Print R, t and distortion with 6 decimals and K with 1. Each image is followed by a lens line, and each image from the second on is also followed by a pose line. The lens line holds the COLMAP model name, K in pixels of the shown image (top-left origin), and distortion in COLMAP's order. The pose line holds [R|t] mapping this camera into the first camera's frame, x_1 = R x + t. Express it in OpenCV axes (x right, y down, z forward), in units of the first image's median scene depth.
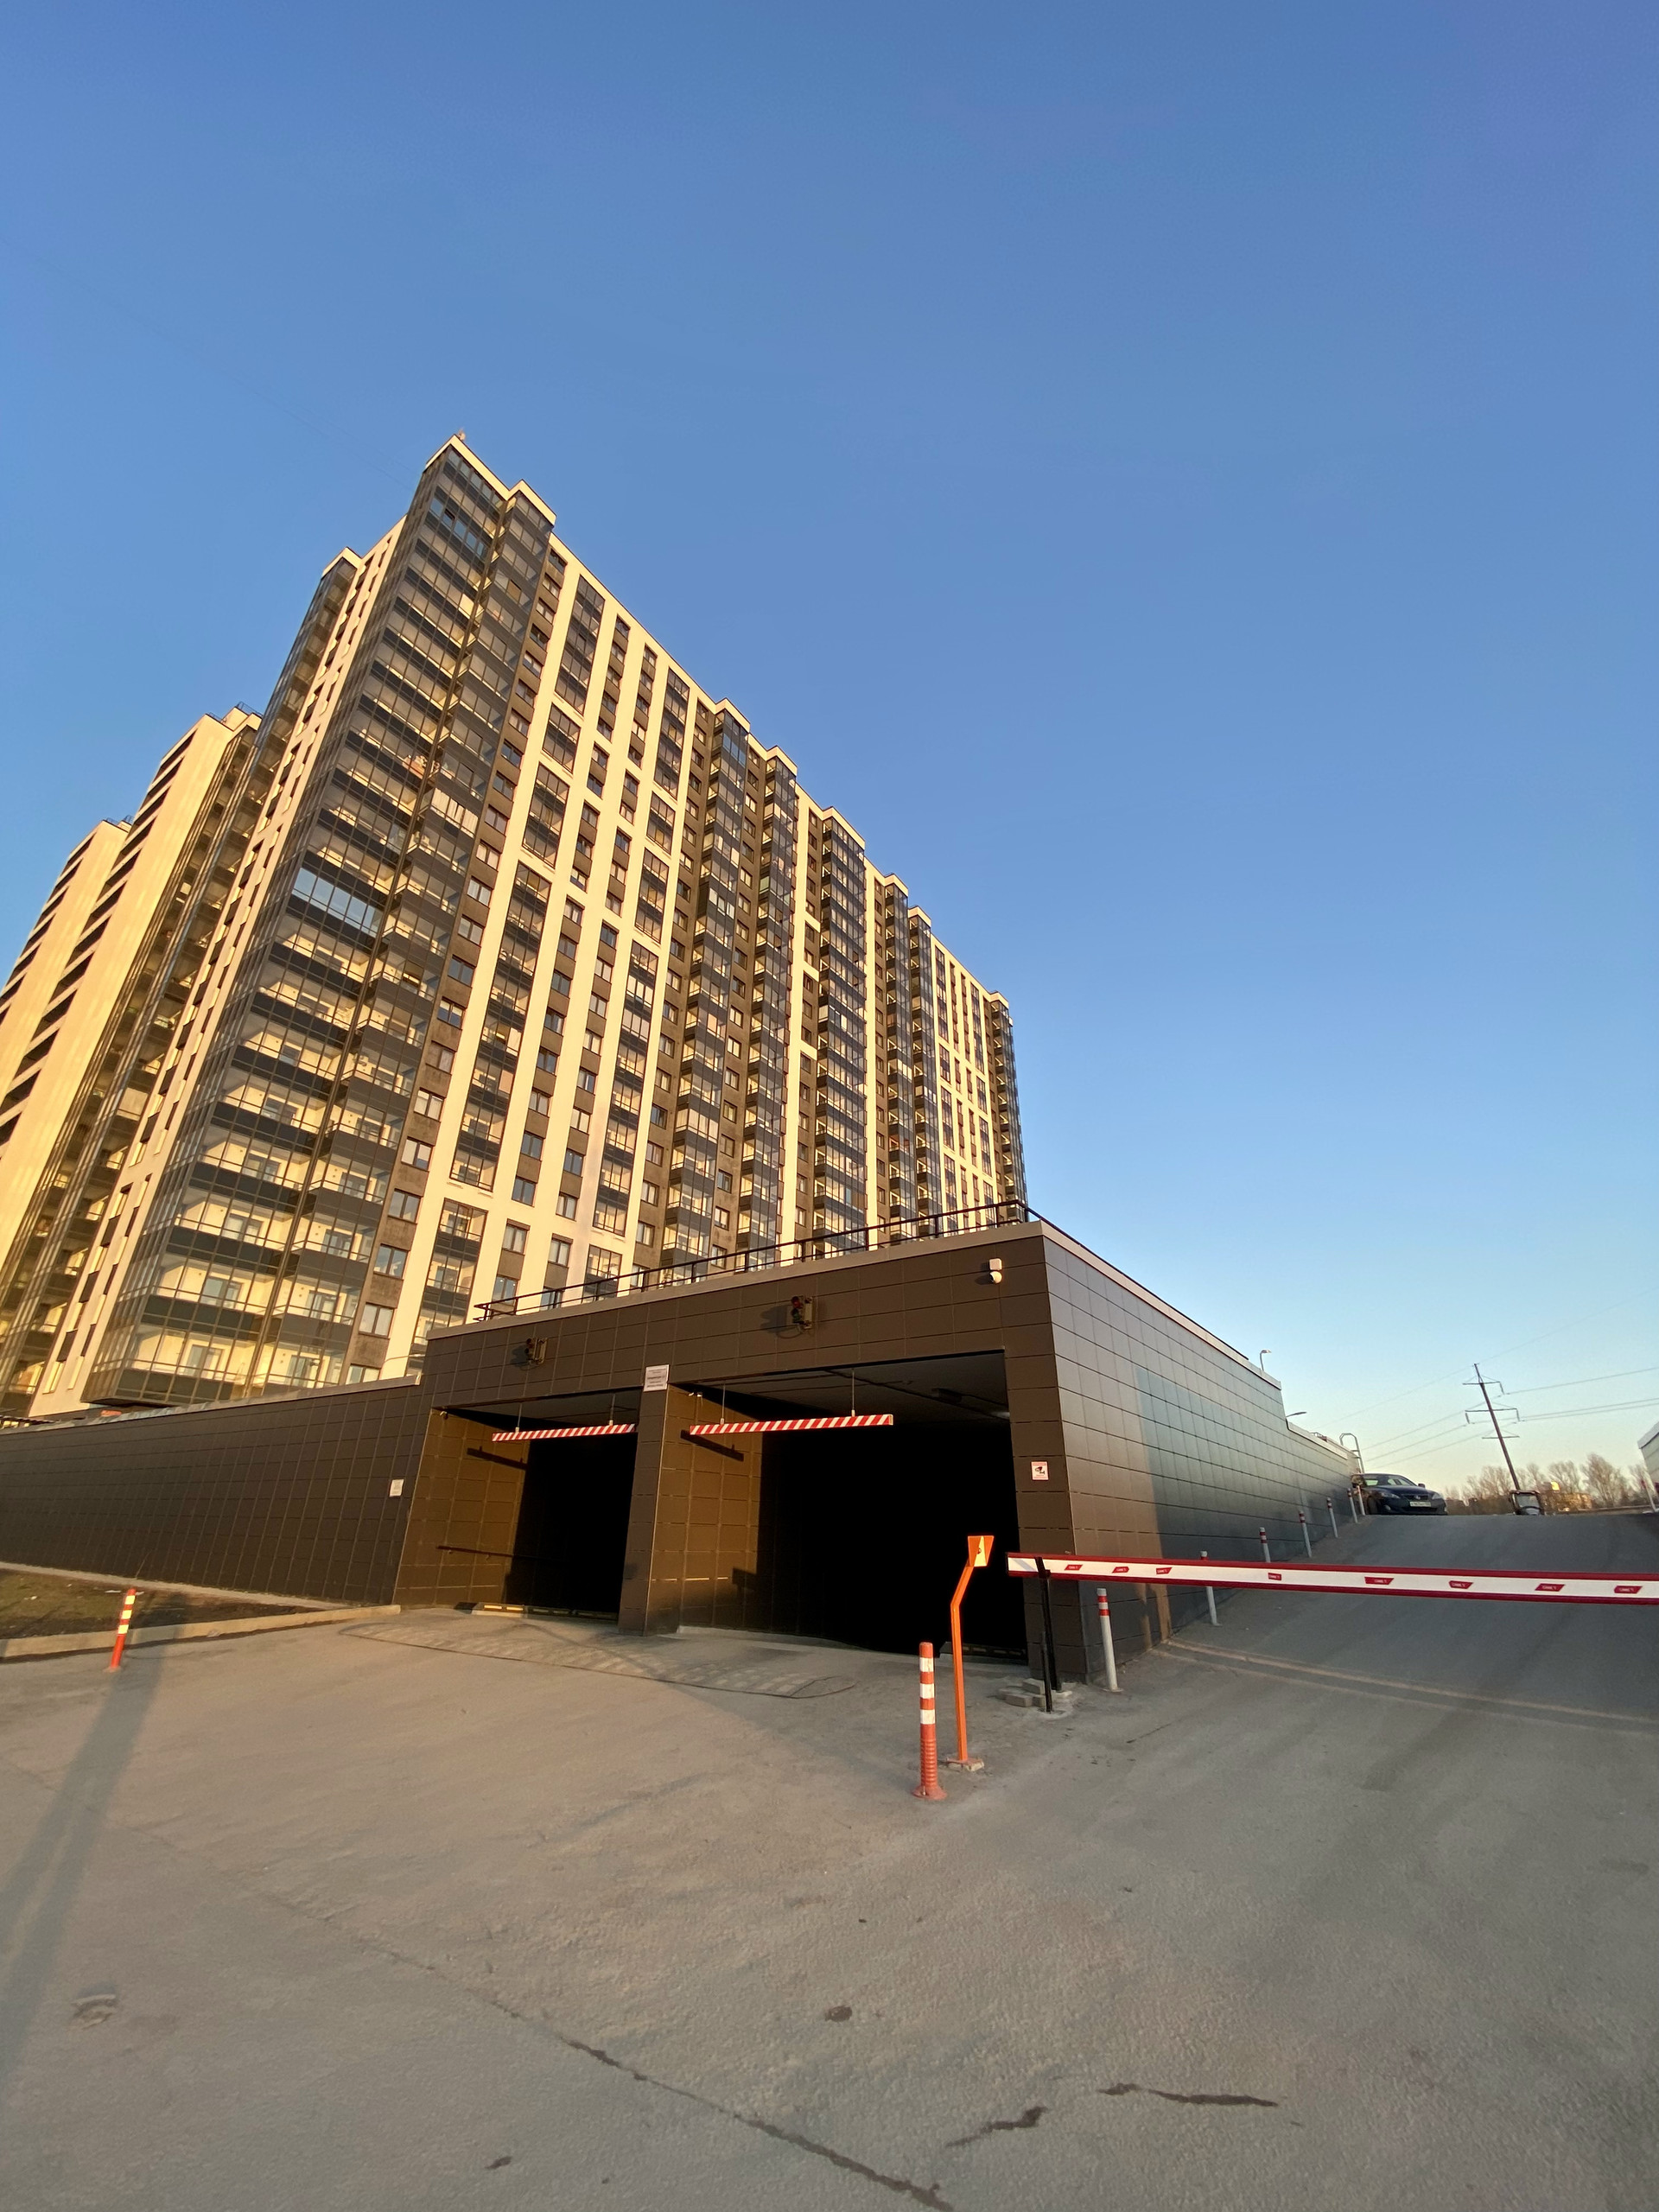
lens RADIAL K [[885.9, 0, 932.7], [0, 885.9, 1102.5], [0, 0, 1]] dist [-0.007139, -0.006460]
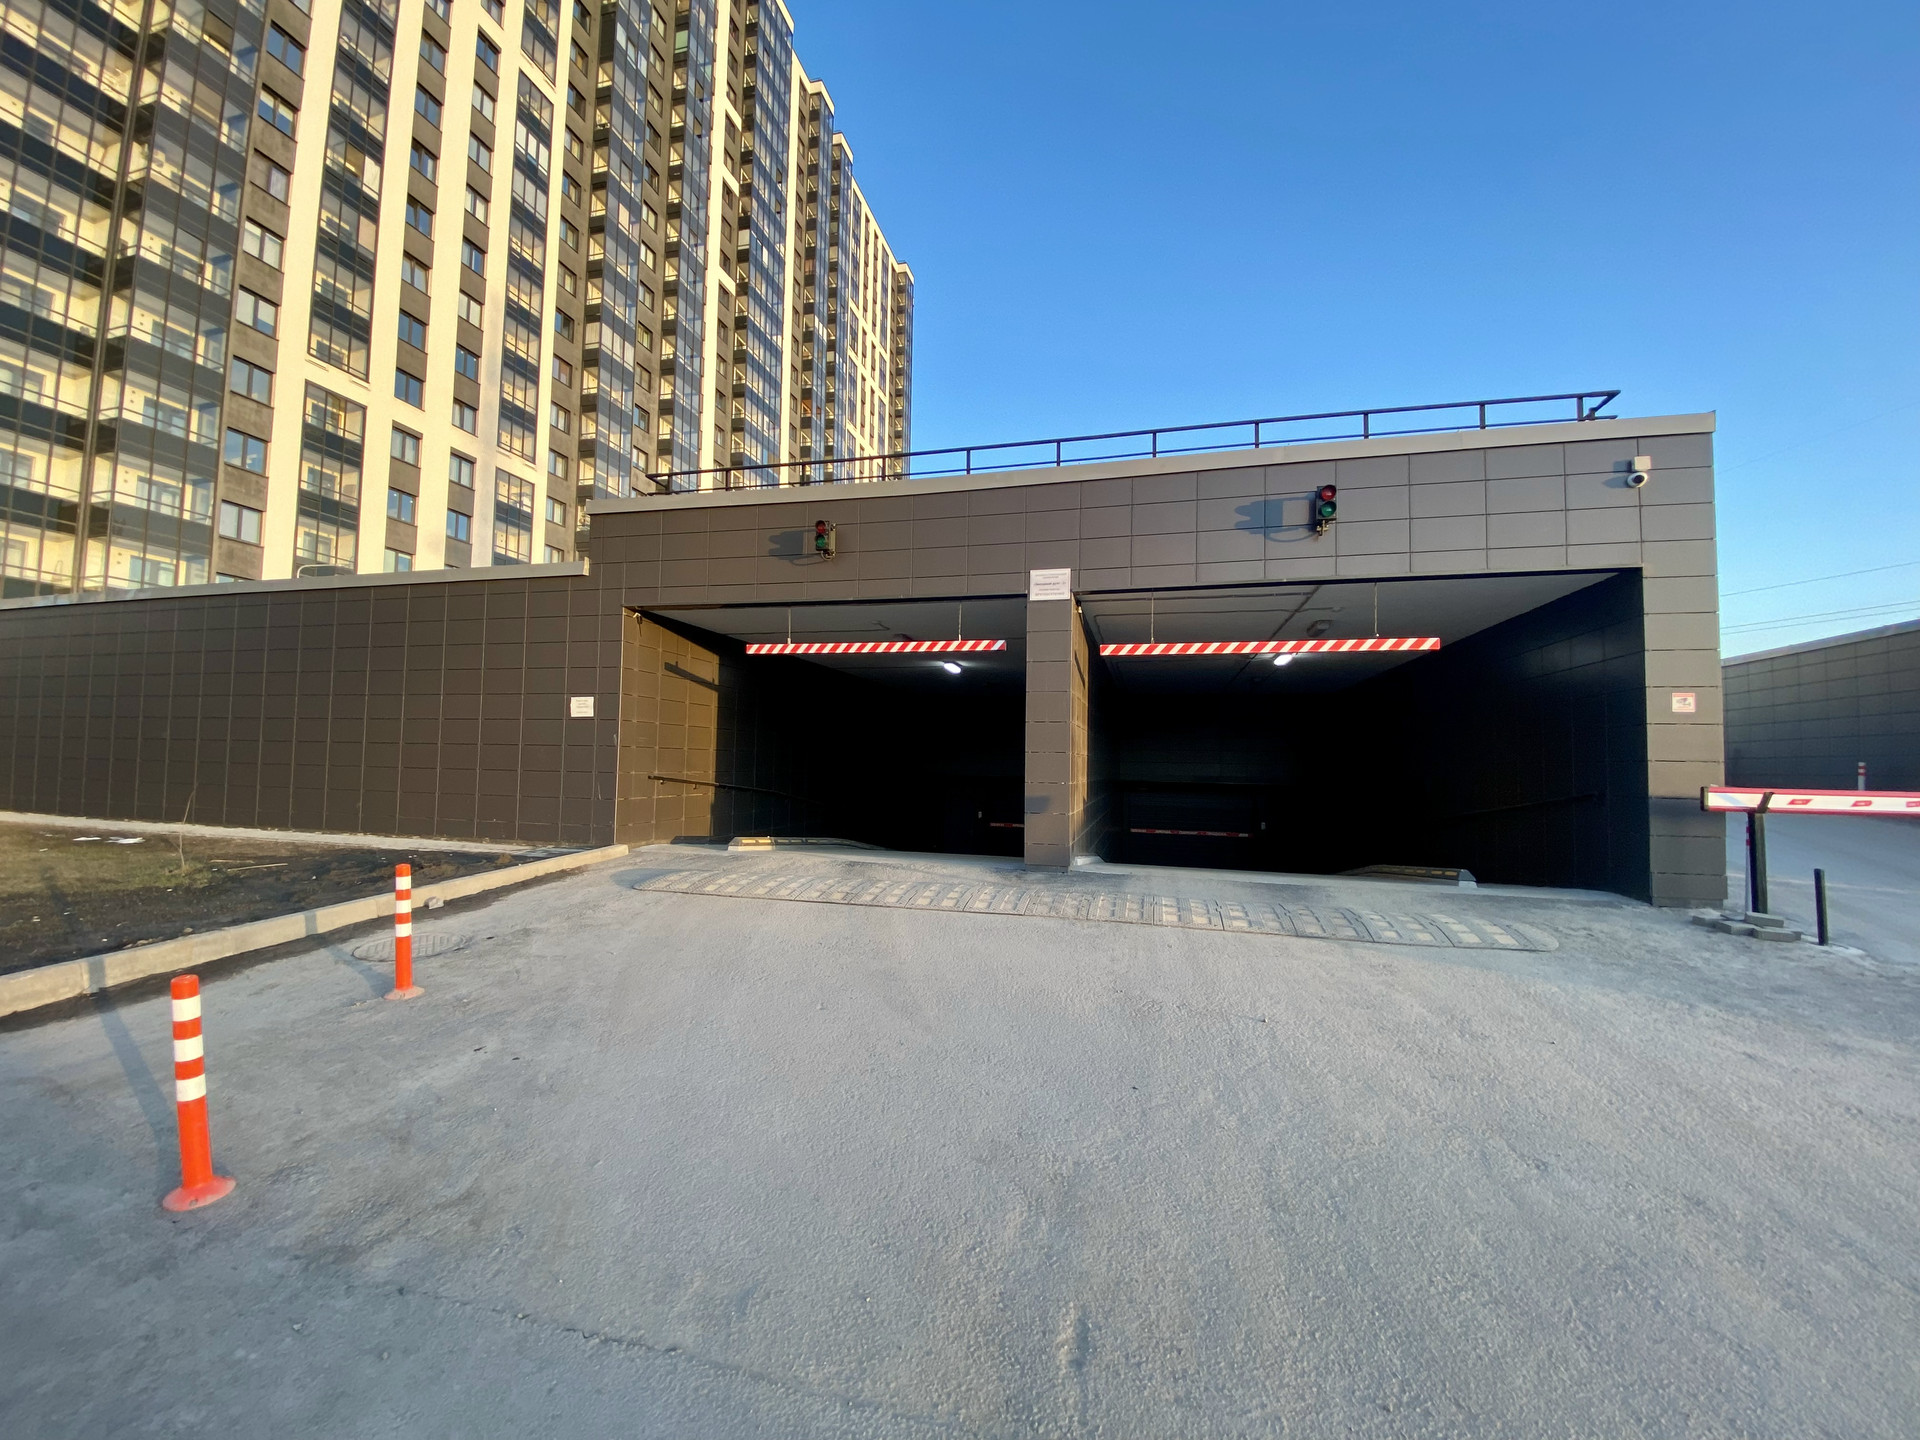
lens RADIAL K [[769.0, 0, 1040.6], [0, 769.0, 722.1], [0, 0, 1]] dist [-0.007139, -0.006460]
pose [[0.945315, 0.031373, 0.324648, -0.105605], [-0.153436, 0.921120, 0.357764, 0.036104], [-0.287816, -0.388012, 0.875562, 0.071011]]
